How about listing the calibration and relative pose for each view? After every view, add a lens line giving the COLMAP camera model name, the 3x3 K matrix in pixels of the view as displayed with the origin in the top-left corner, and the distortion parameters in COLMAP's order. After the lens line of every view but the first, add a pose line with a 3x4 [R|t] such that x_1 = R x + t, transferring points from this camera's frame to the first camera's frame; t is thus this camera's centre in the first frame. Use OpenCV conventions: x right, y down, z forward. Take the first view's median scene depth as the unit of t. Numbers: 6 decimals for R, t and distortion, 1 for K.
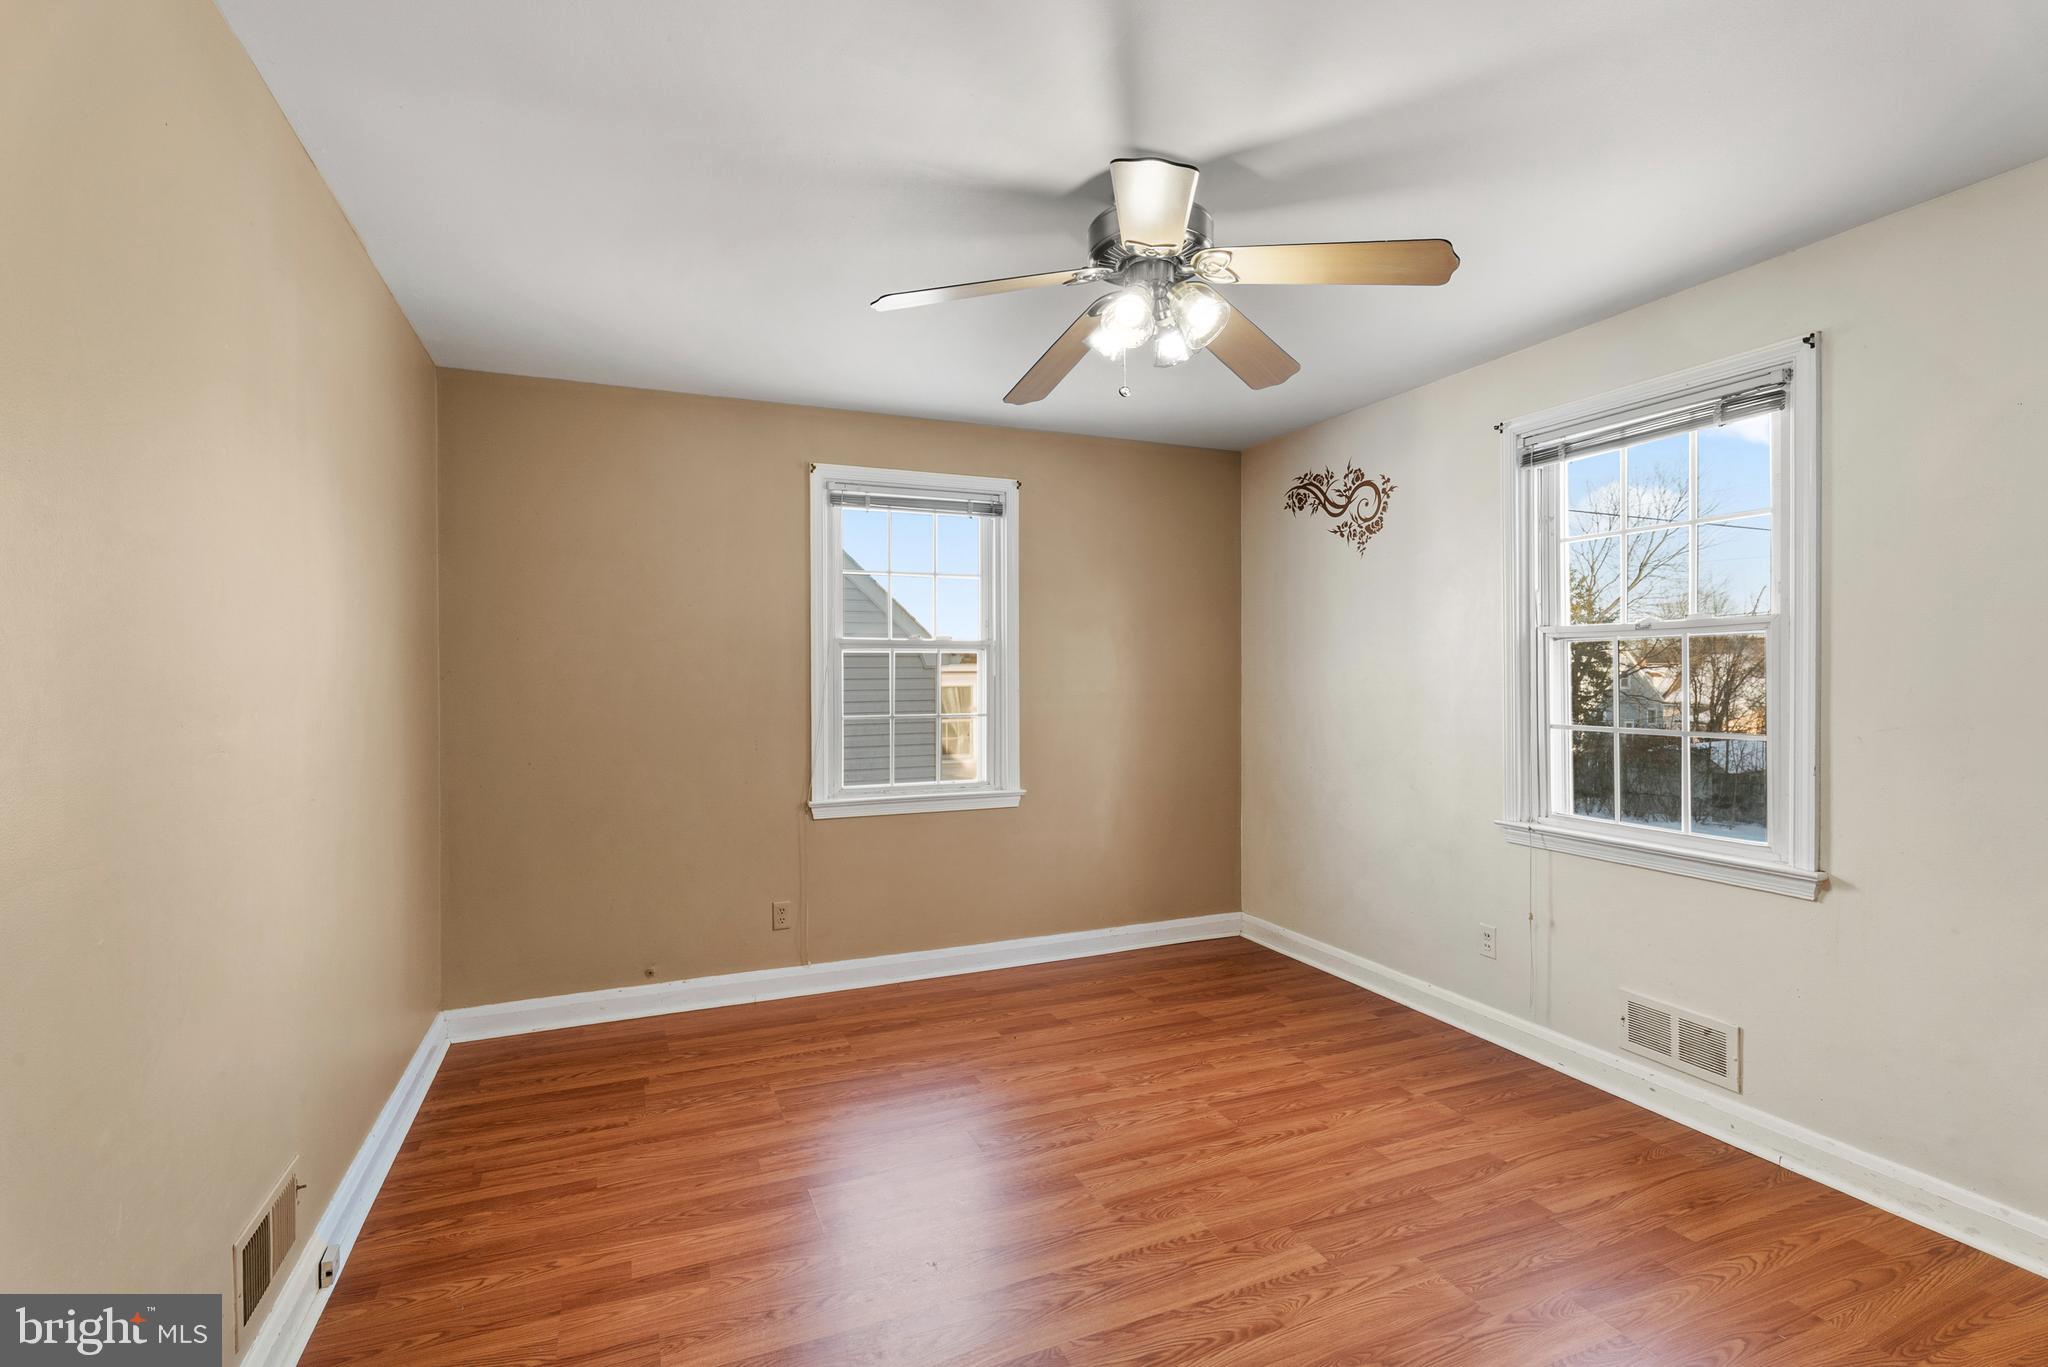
lens RADIAL K [[906.8, 0, 1026.0], [0, 906.8, 686.1], [0, 0, 1]] dist [-0.009679, -0.000258]
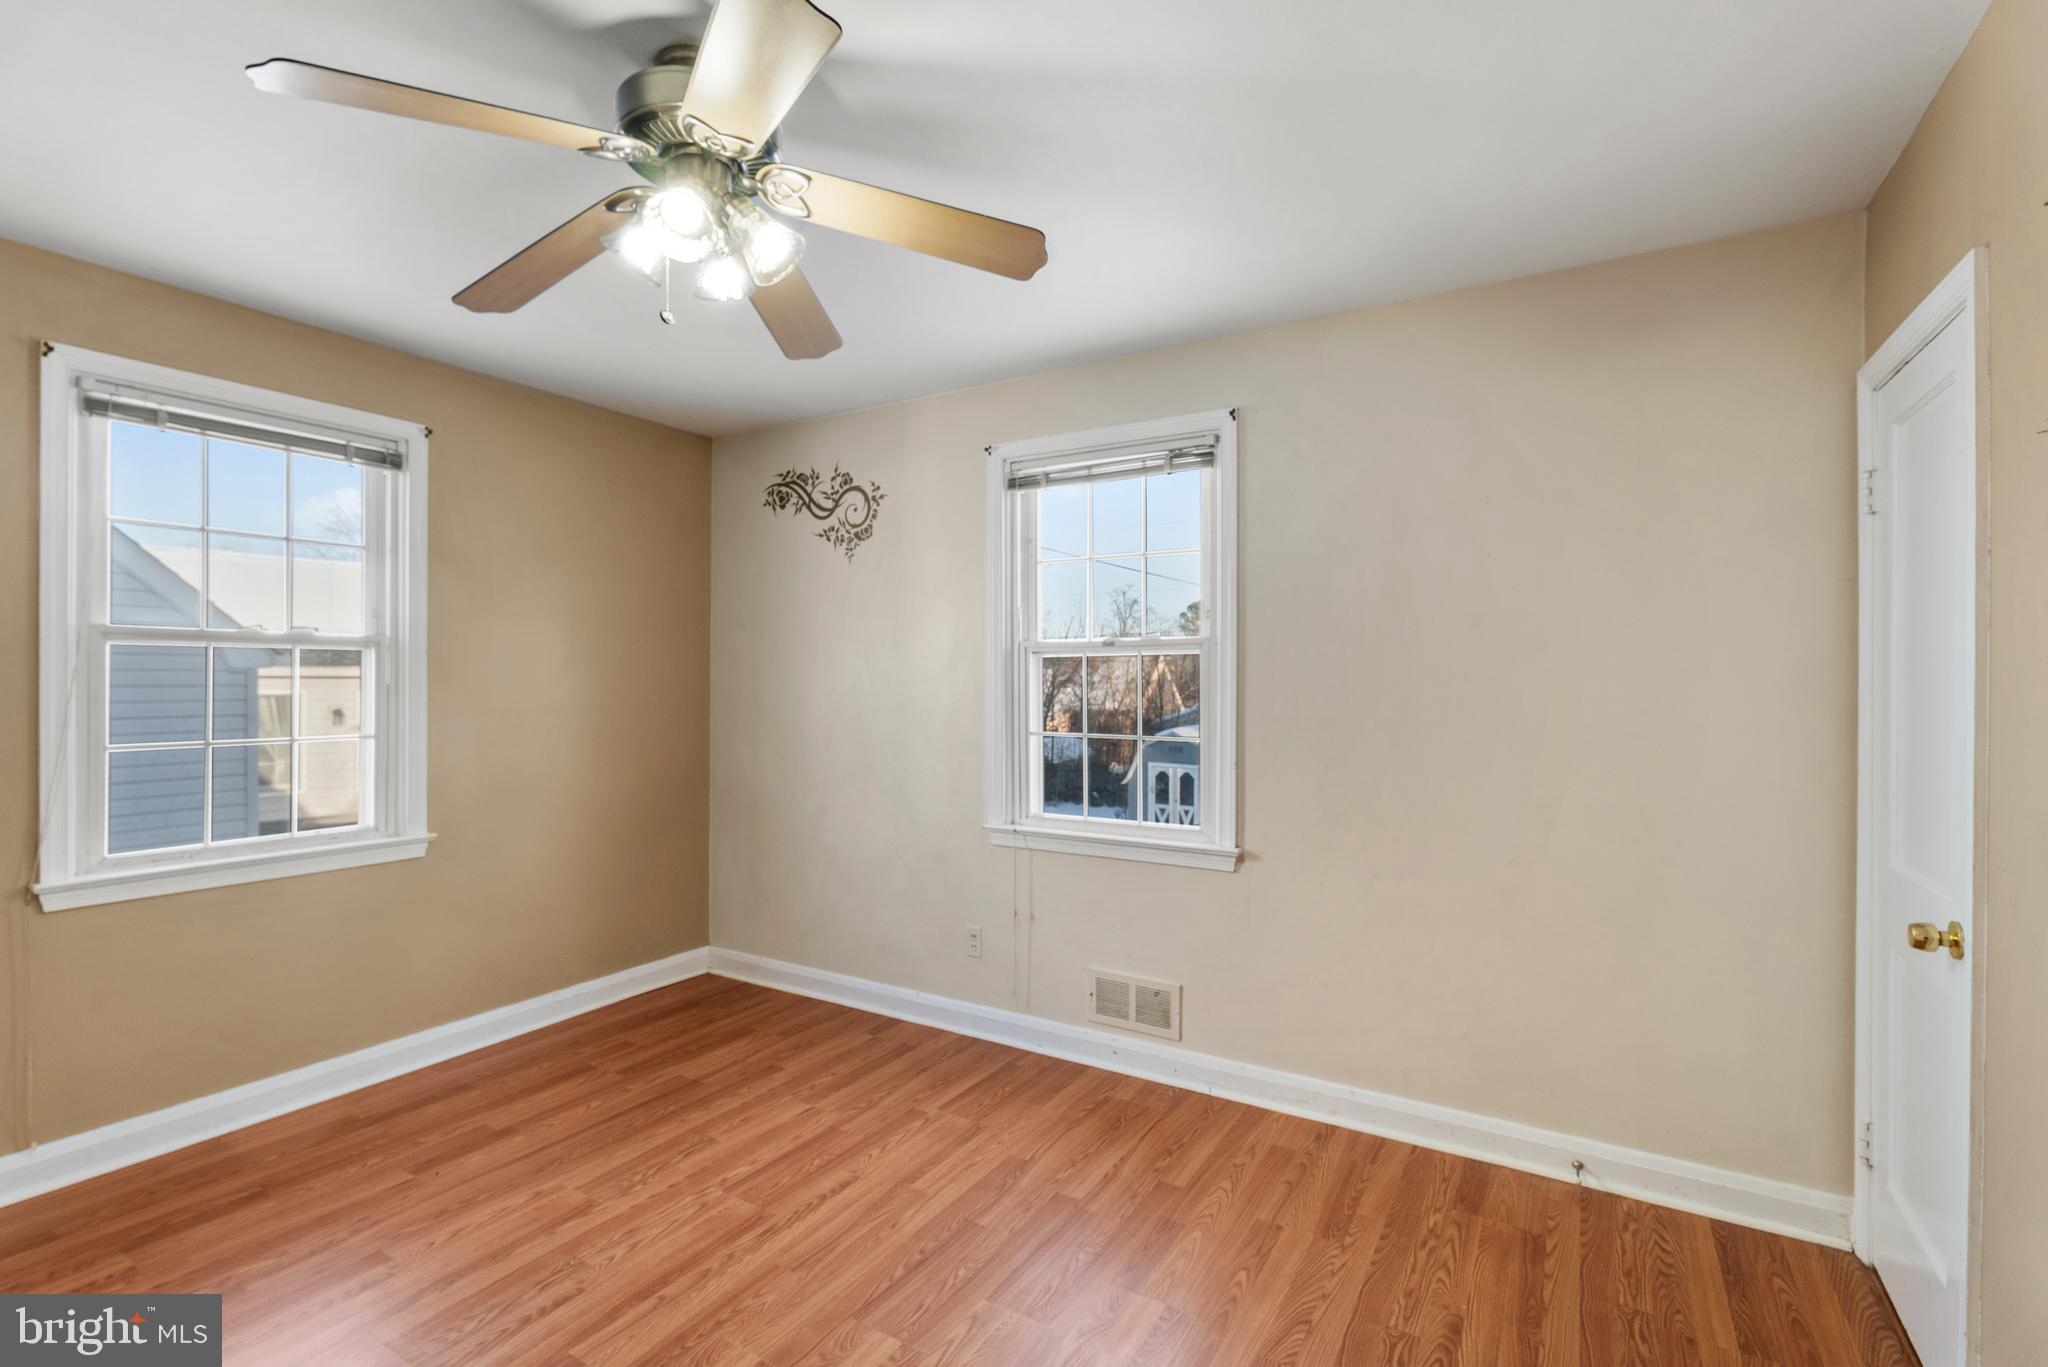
lens RADIAL K [[906.8, 0, 1026.0], [0, 906.8, 686.1], [0, 0, 1]] dist [-0.009679, -0.000258]
pose [[0.810634, 0.004017, 0.585539, -0.061016], [0.001489, 0.999959, -0.008922, -0.002587], [-0.585551, 0.008104, 0.810595, 0.134190]]
